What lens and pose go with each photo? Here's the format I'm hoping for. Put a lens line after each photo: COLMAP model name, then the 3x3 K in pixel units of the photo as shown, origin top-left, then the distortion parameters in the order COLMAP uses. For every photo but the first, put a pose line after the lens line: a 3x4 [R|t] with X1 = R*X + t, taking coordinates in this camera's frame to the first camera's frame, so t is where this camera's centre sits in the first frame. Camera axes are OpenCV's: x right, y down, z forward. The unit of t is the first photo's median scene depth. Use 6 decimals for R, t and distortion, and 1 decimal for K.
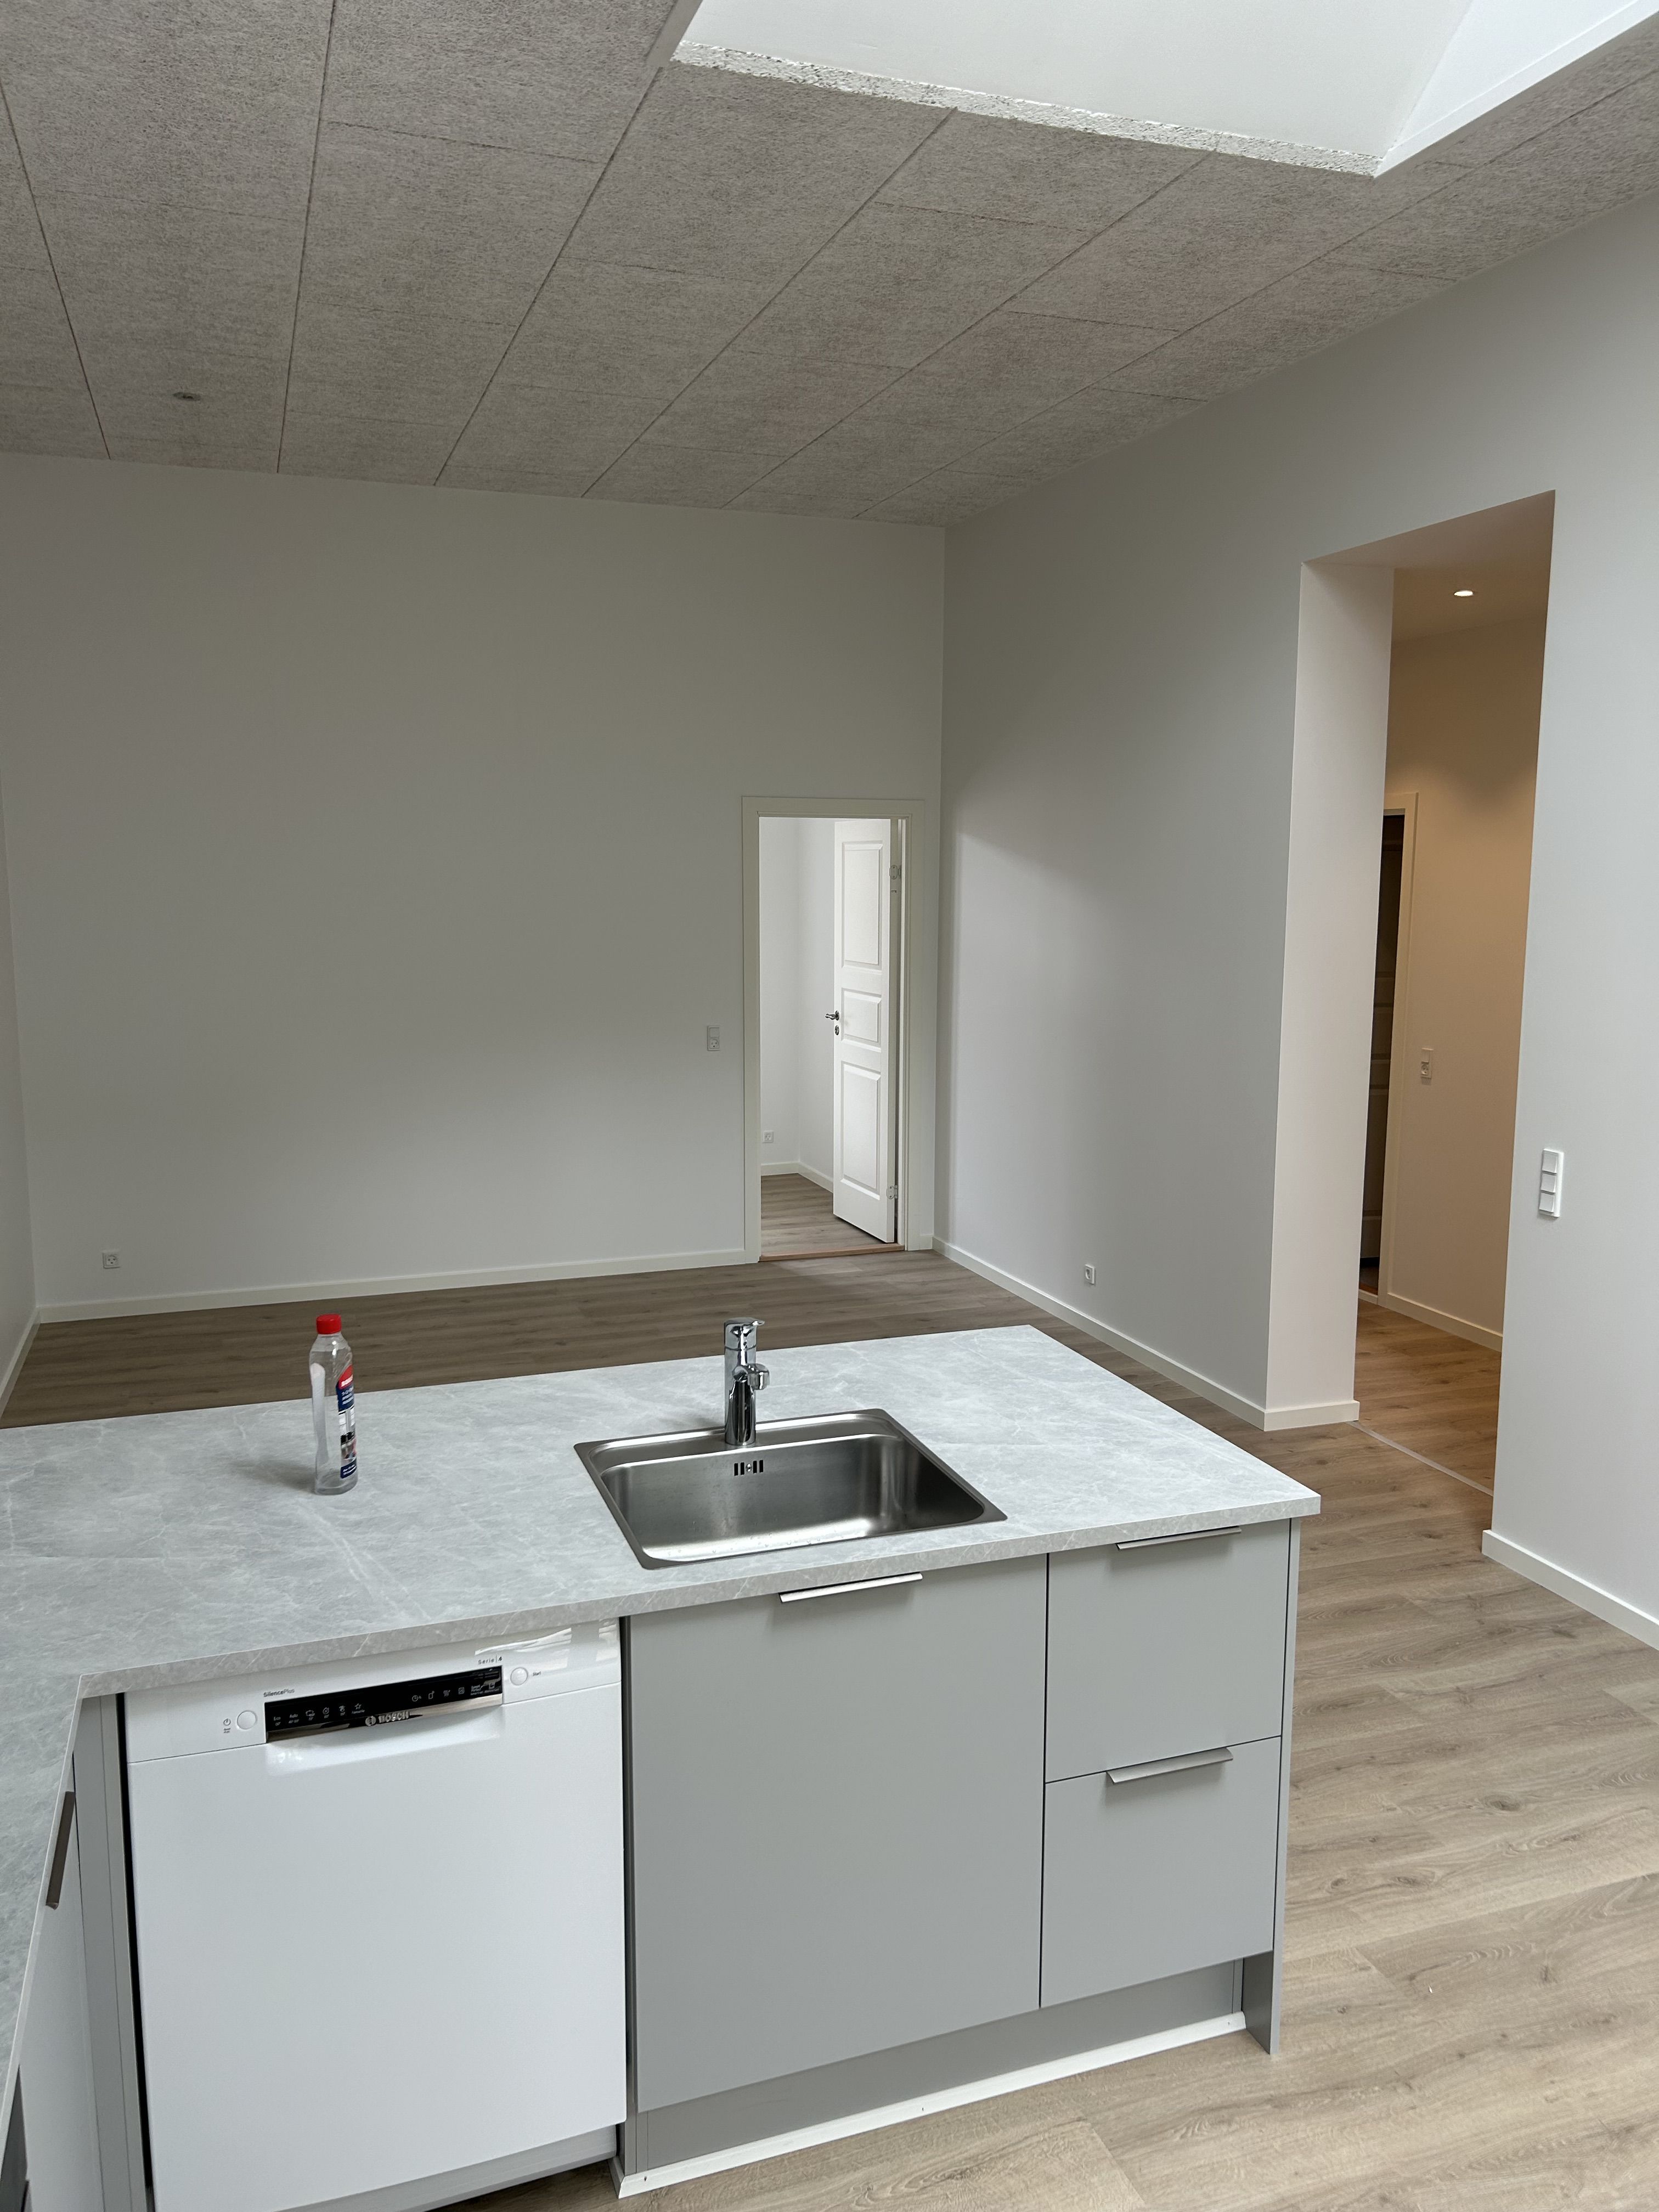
lens RADIAL K [[1696.5, 0, 829.5], [0, 1696.5, 1106.0], [0, 0, 1]] dist [0.083413, -0.126770]
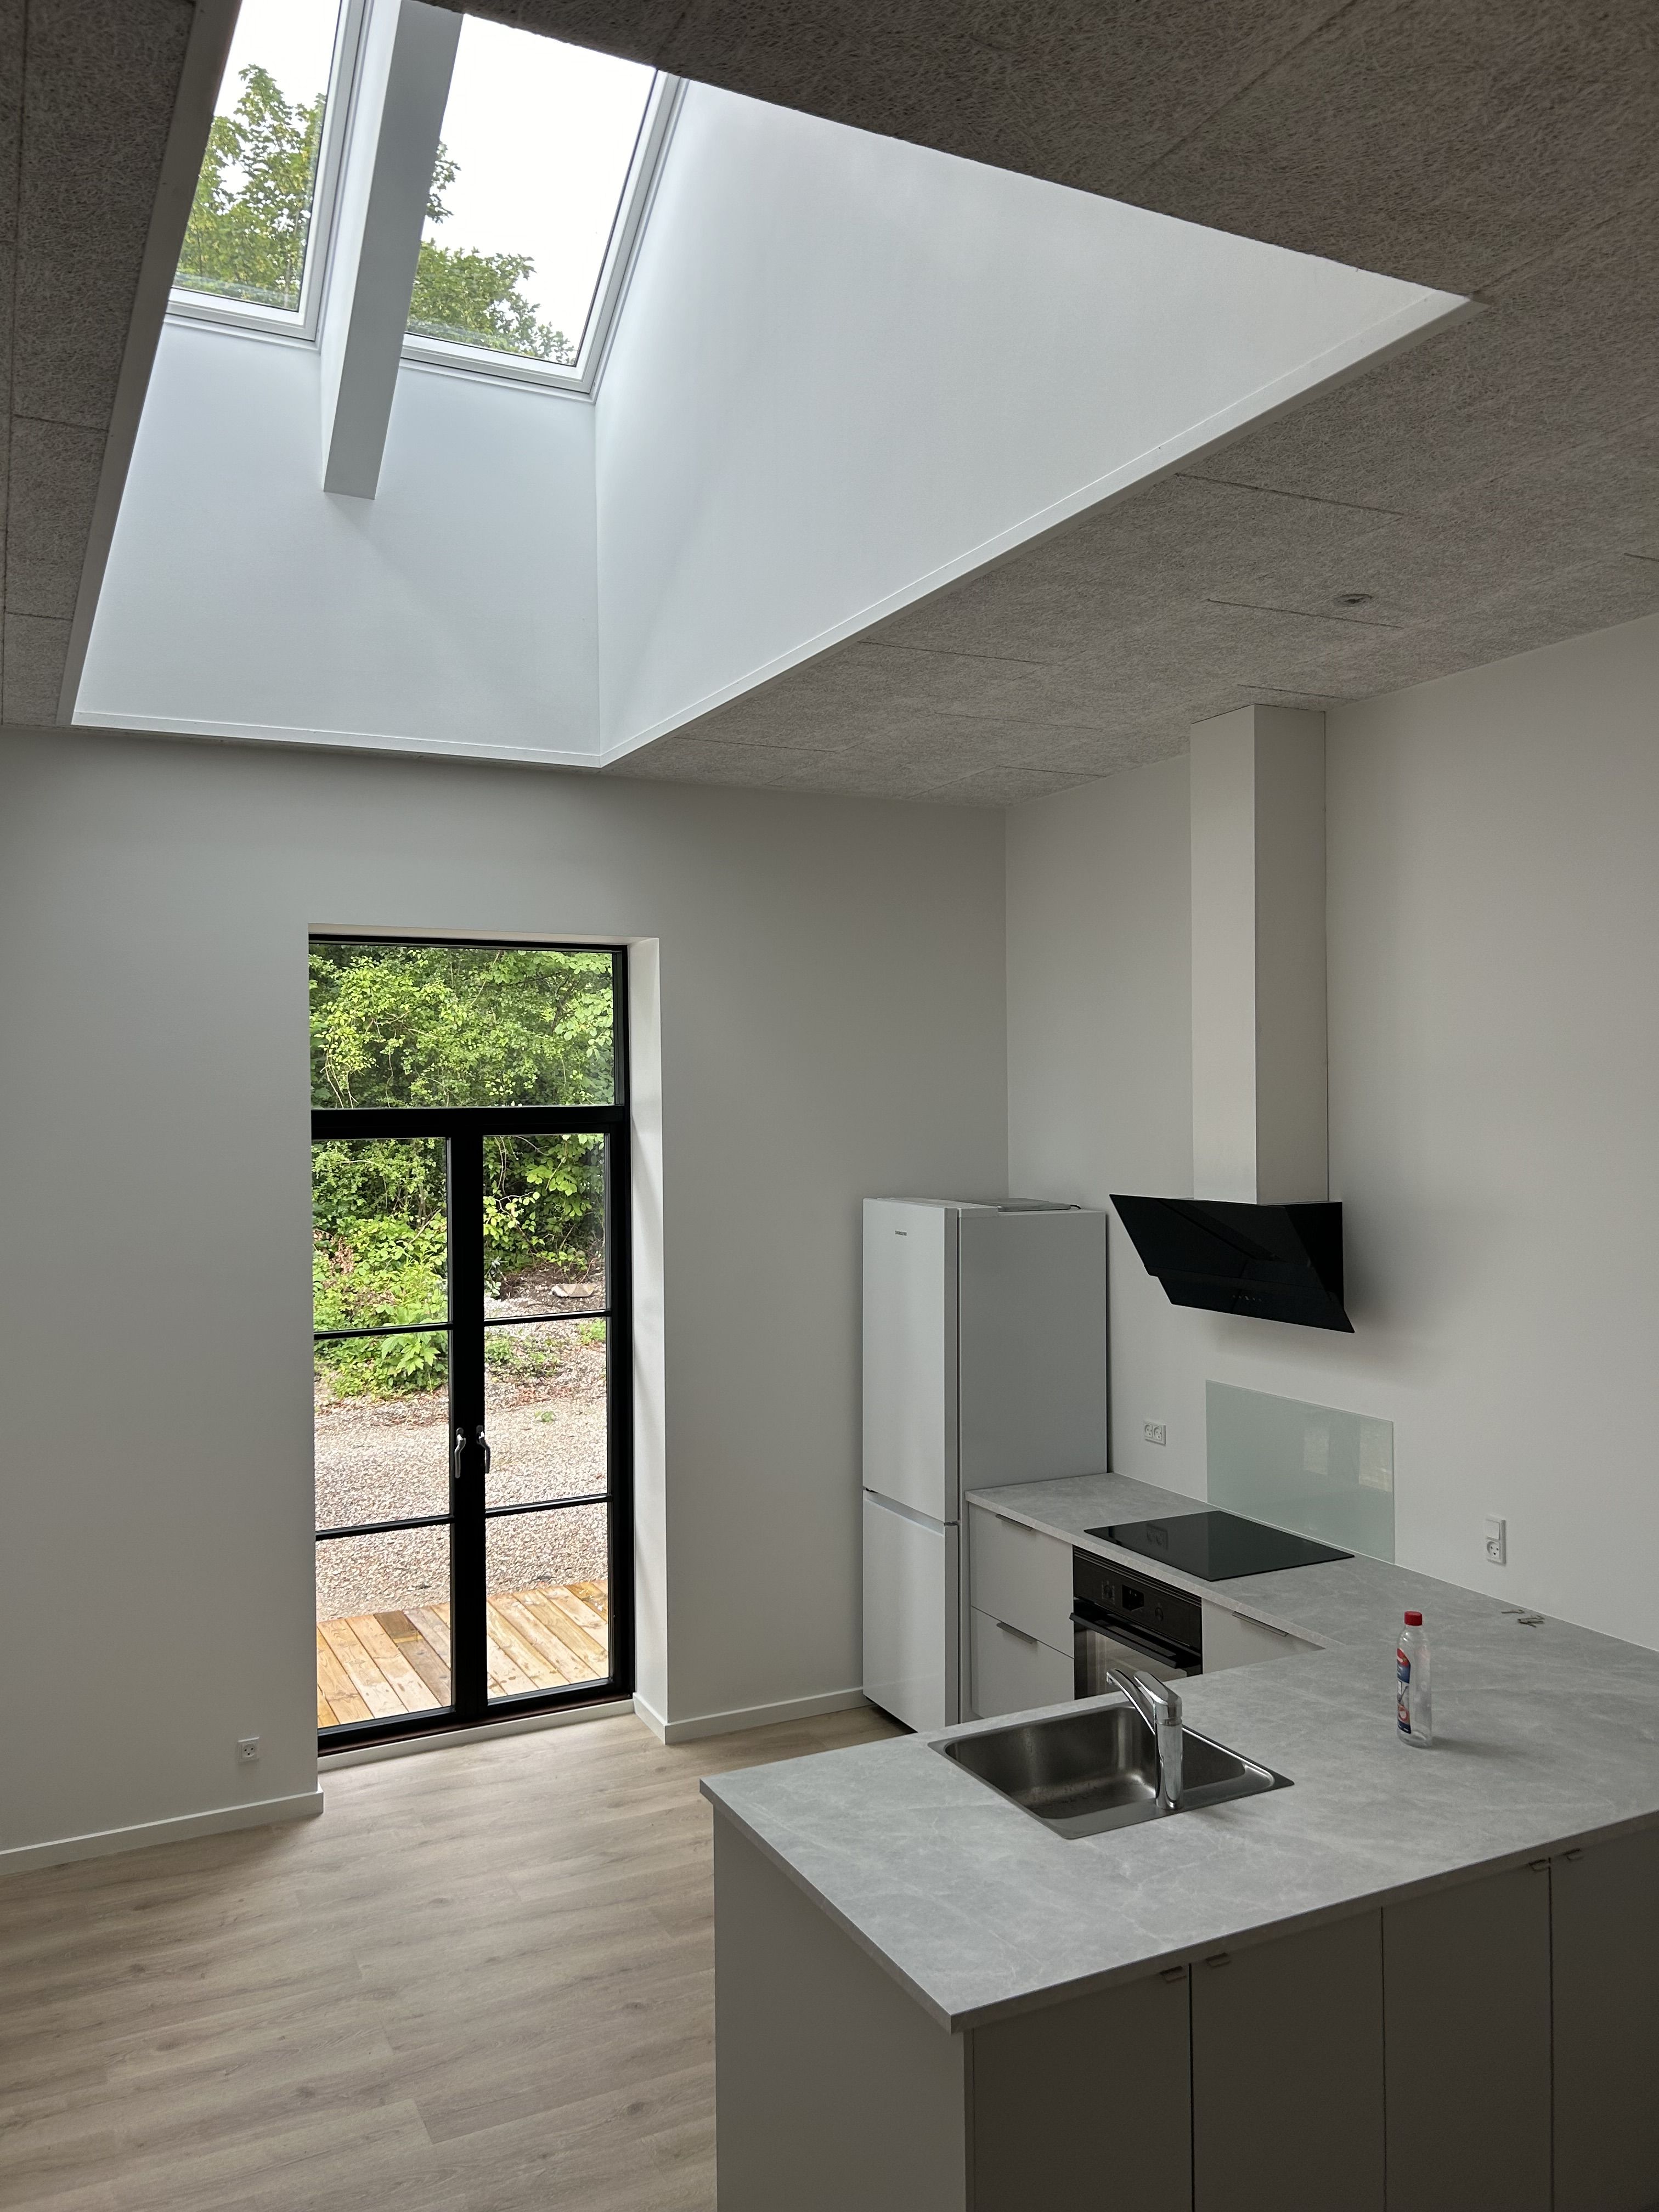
lens RADIAL K [[1696.5, 0, 829.5], [0, 1696.5, 1106.0], [0, 0, 1]] dist [0.083413, -0.126770]
pose [[-0.992657, 0.009915, -0.120559, 0.298977], [-0.007433, 0.989753, 0.142598, -0.418879], [0.120738, 0.142447, -0.982411, 1.962028]]
